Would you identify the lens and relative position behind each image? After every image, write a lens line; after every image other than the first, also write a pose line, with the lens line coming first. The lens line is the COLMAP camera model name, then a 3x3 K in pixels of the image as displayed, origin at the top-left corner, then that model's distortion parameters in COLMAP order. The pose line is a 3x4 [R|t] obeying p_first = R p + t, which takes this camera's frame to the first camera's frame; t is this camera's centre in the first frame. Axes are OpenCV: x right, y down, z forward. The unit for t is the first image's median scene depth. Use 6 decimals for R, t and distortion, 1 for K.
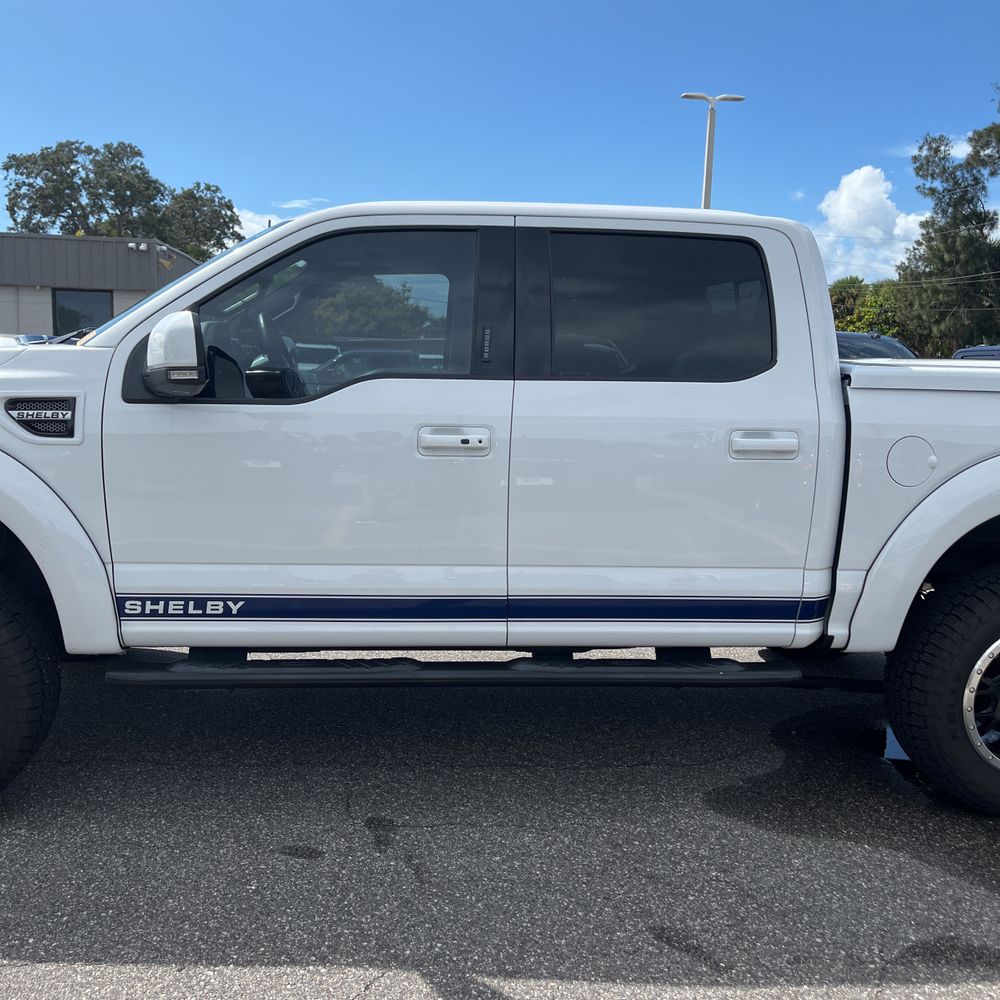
lens RADIAL K [[1014.2, 0, 497.4], [0, 1014.2, 512.9], [0, 0, 1]] dist [0.022582, 0.000000]
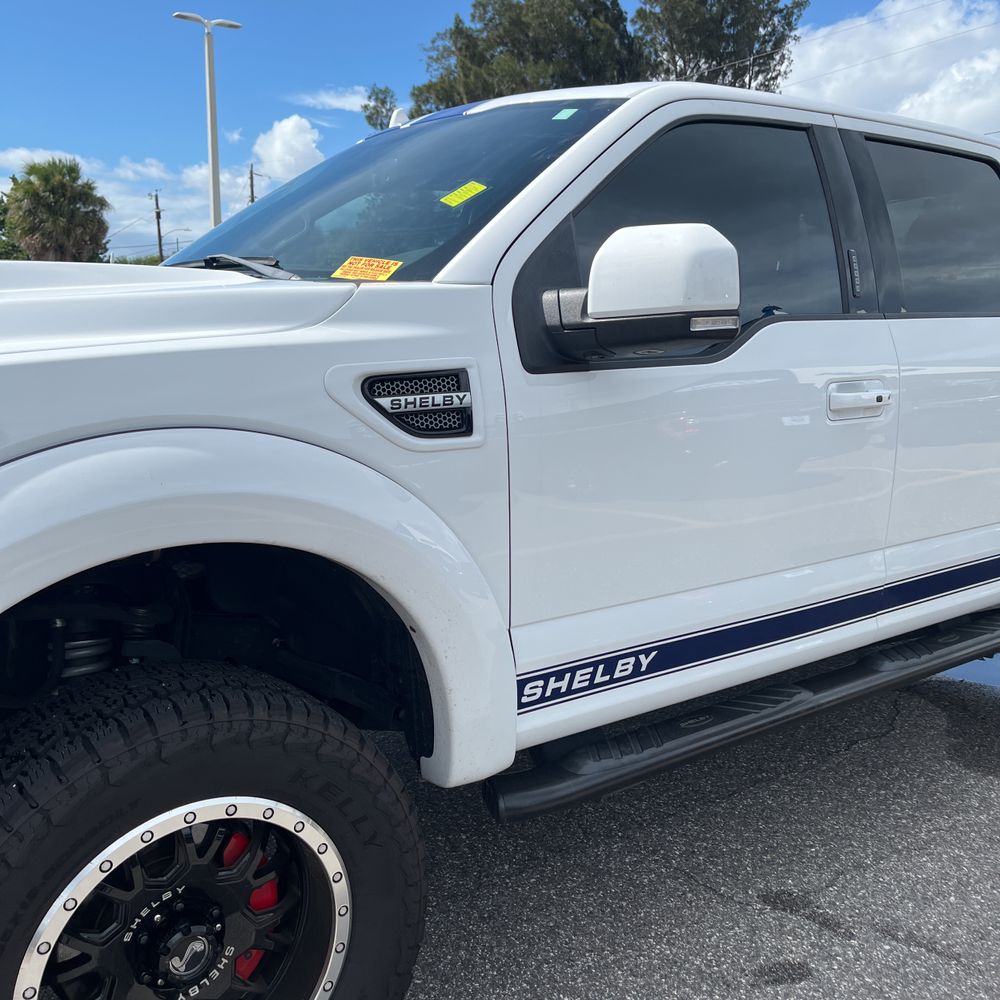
lens RADIAL K [[1014.2, 0, 503.5], [0, 1014.2, 490.7], [0, 0, 1]] dist [0.022582, 0.000000]
pose [[0.855714, -0.109097, 0.505817, -0.650985], [0.092181, 0.994025, 0.058449, -0.068872], [-0.509172, -0.003389, 0.860658, 0.436638]]
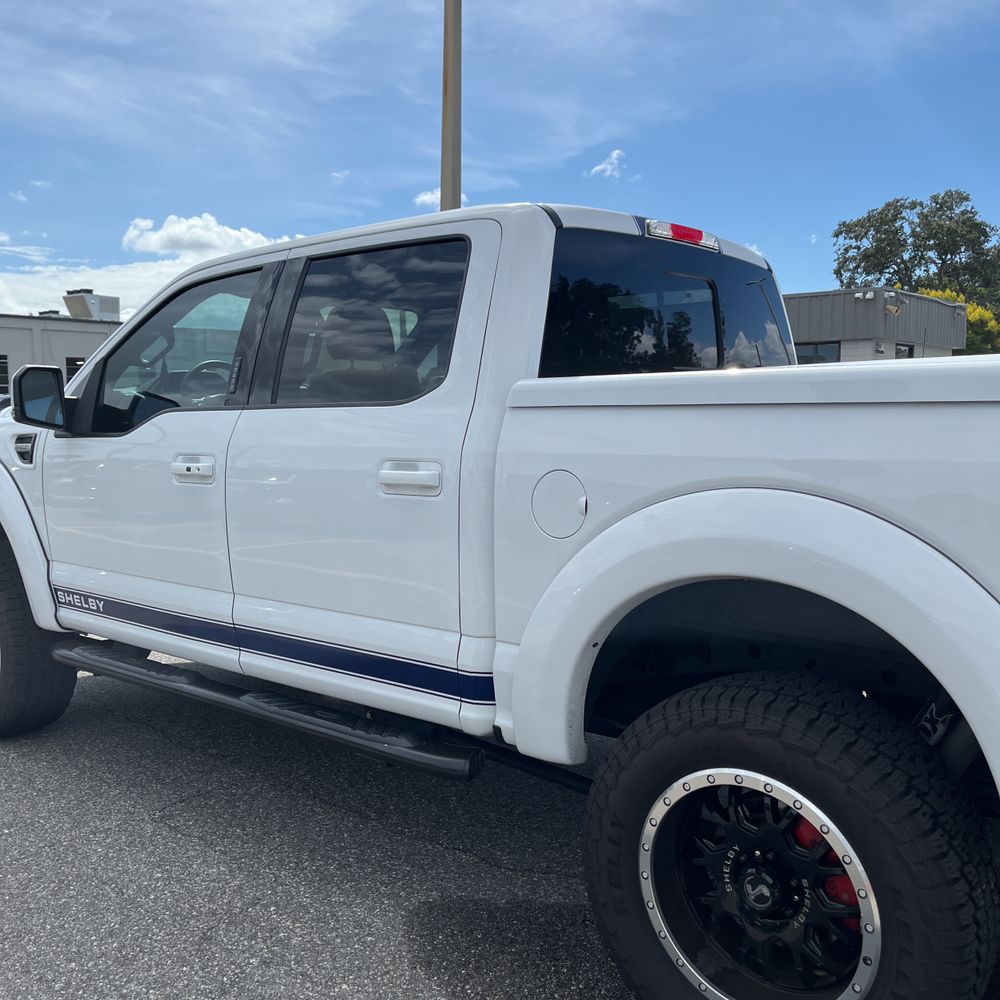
lens RADIAL K [[1014.2, 0, 511.0], [0, 1014.2, 496.5], [0, 0, 1]] dist [0.022582, 0.000000]
pose [[0.707050, 0.027139, -0.706643, 0.898583], [-0.072587, 0.996770, -0.034347, -0.028578], [0.703429, 0.075579, 0.706736, 0.459756]]
